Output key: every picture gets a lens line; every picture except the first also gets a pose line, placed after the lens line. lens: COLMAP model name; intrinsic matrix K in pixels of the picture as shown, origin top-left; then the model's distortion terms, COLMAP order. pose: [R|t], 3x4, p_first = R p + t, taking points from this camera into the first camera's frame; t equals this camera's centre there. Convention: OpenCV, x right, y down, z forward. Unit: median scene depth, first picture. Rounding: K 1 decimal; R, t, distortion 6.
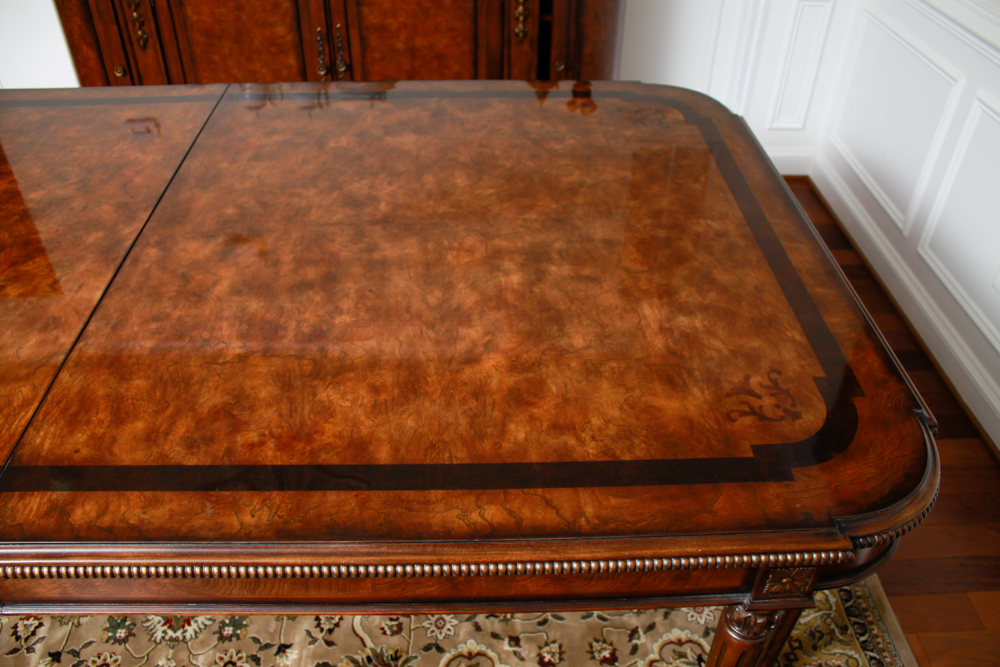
lens RADIAL K [[816.7, 0, 502.9], [0, 816.7, 345.6], [0, 0, 1]] dist [-0.151004, 0.109404]
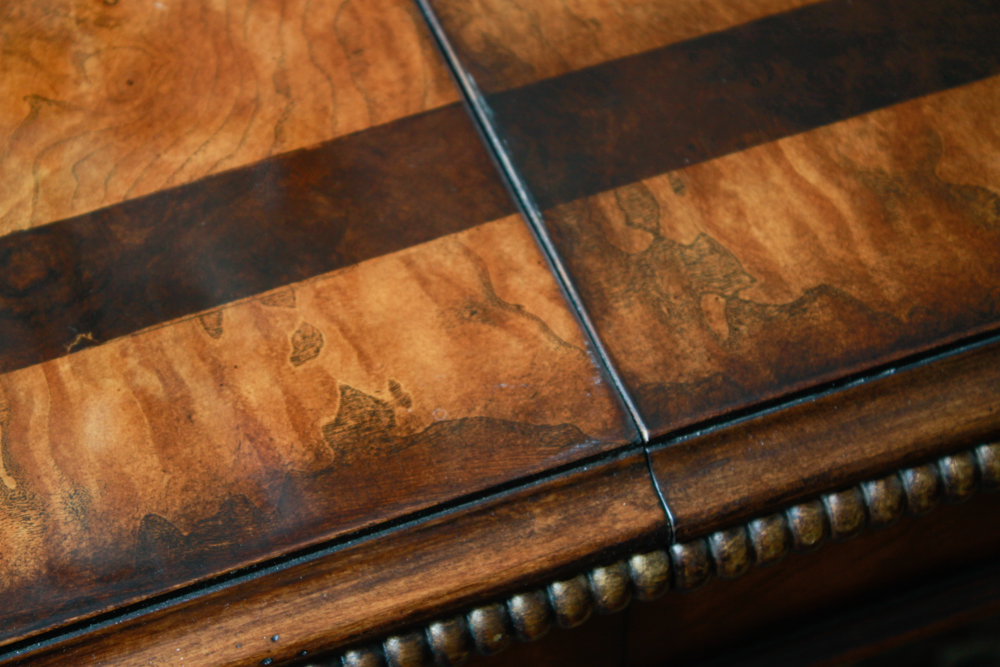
lens RADIAL K [[2388.9, 0, 502.8], [0, 2388.9, 332.7], [0, 0, 1]] dist [0.074102, 0.000000]
pose [[0.945651, -0.263529, 0.190515, -0.525057], [0.213196, 0.944827, 0.248696, 0.036629], [-0.245543, -0.194563, 0.949660, 0.248784]]
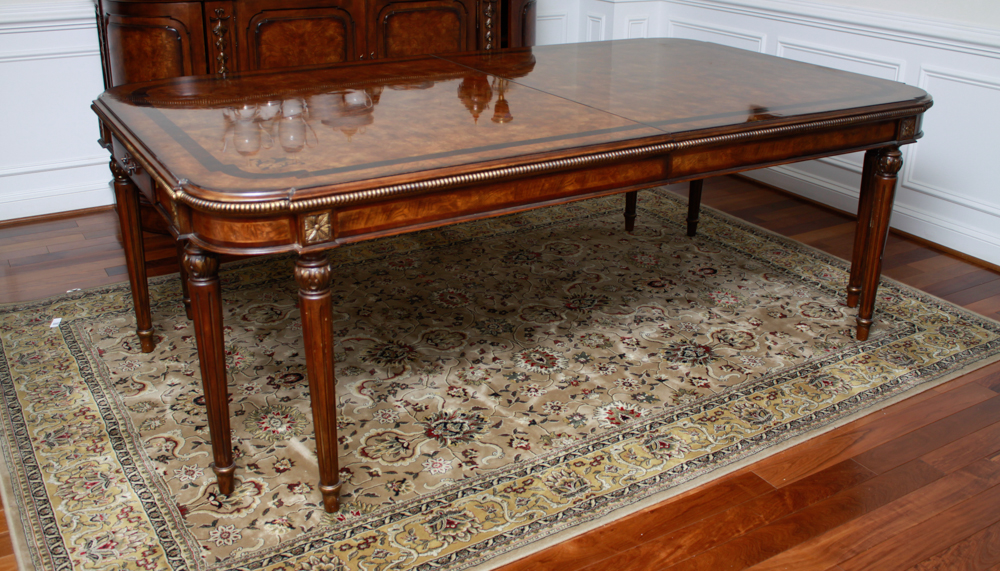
lens RADIAL K [[991.1, 0, 494.2], [0, 991.1, 243.5], [0, 0, 1]] dist [-0.104611, 0.000000]
pose [[0.877318, -0.167056, 0.449894, -1.538464], [0.303405, 0.919411, -0.250258, 0.686786], [-0.371830, 0.356056, 0.857302, -0.713401]]
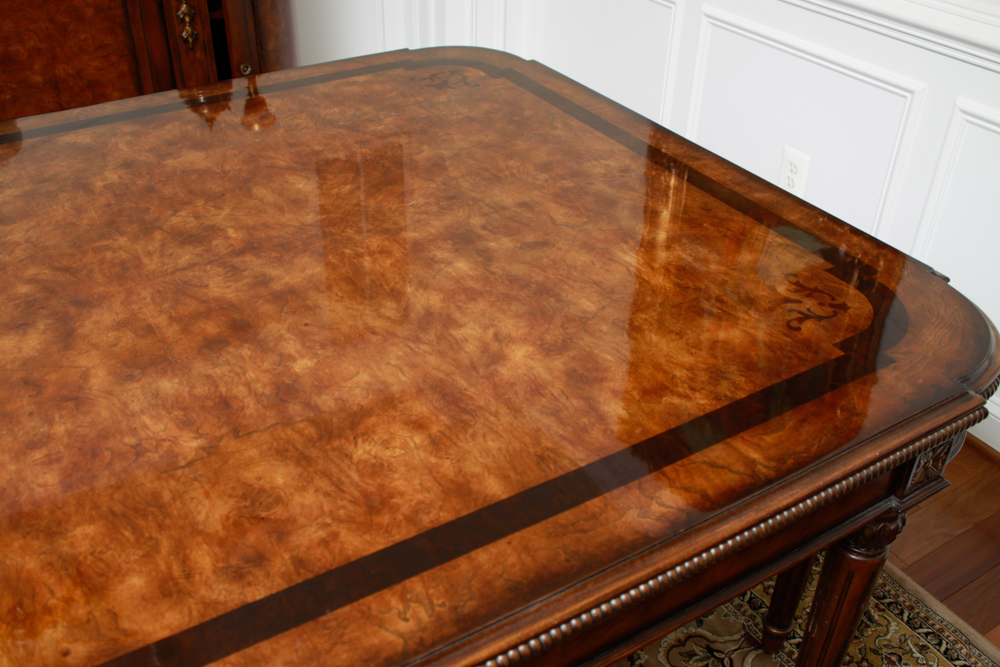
lens RADIAL K [[946.8, 0, 497.1], [0, 946.8, 343.6], [0, 0, 1]] dist [-0.080341, 0.000000]
pose [[0.870935, -0.279441, 0.404210, -0.327708], [0.307924, 0.951394, -0.005748, 0.007554], [-0.382956, 0.129472, 0.914648, 0.119552]]
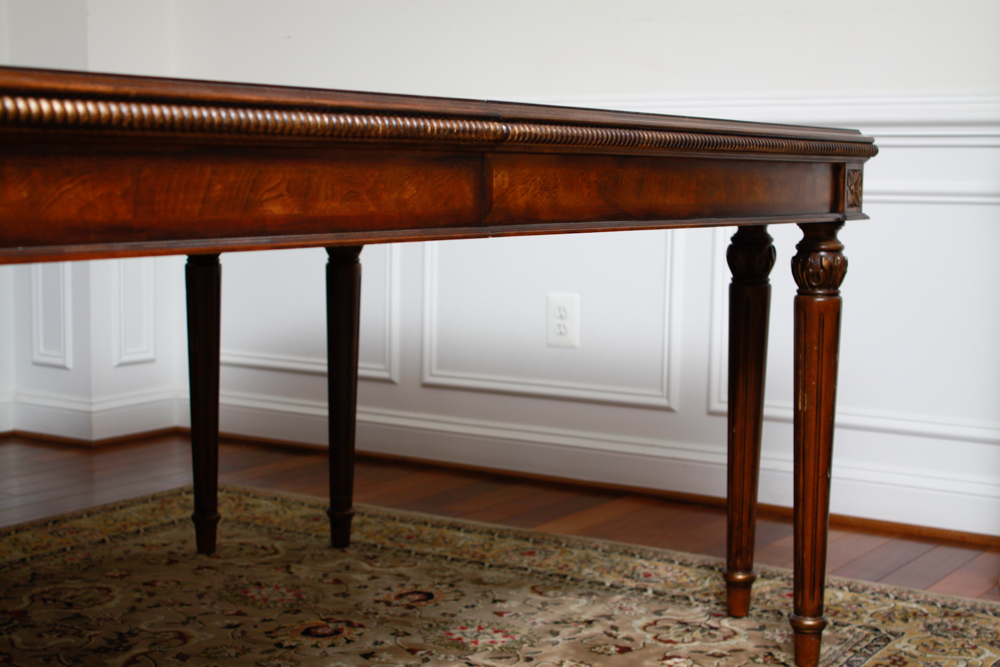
lens RADIAL K [[1573.8, 0, 502.6], [0, 1573.8, 294.6], [0, 0, 1]] dist [-0.035375, 0.000000]
pose [[0.583346, -0.068293, 0.809348, -1.317350], [0.511941, 0.804521, -0.301101, 0.600629], [-0.630574, 0.589984, 0.504276, 0.137887]]
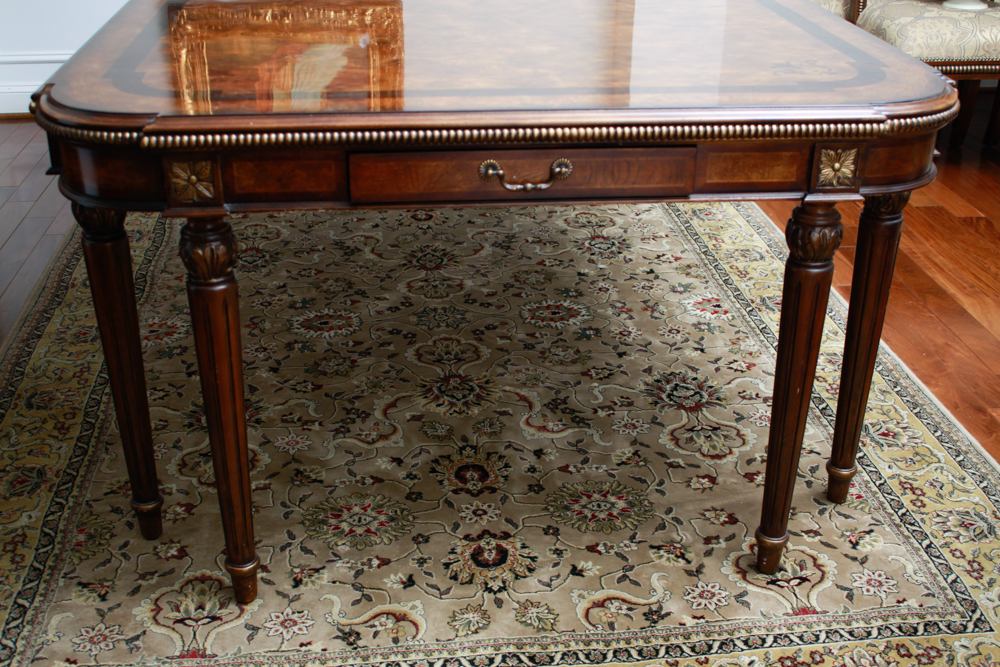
lens RADIAL K [[1185.7, 0, 504.8], [0, 1185.7, 361.5], [0, 0, 1]] dist [-0.076239, 0.000000]
pose [[-0.066986, -0.463268, 0.883683, -2.380317], [0.626880, 0.669492, 0.398499, -0.426530], [-0.776231, 0.580657, 0.245567, 0.834420]]
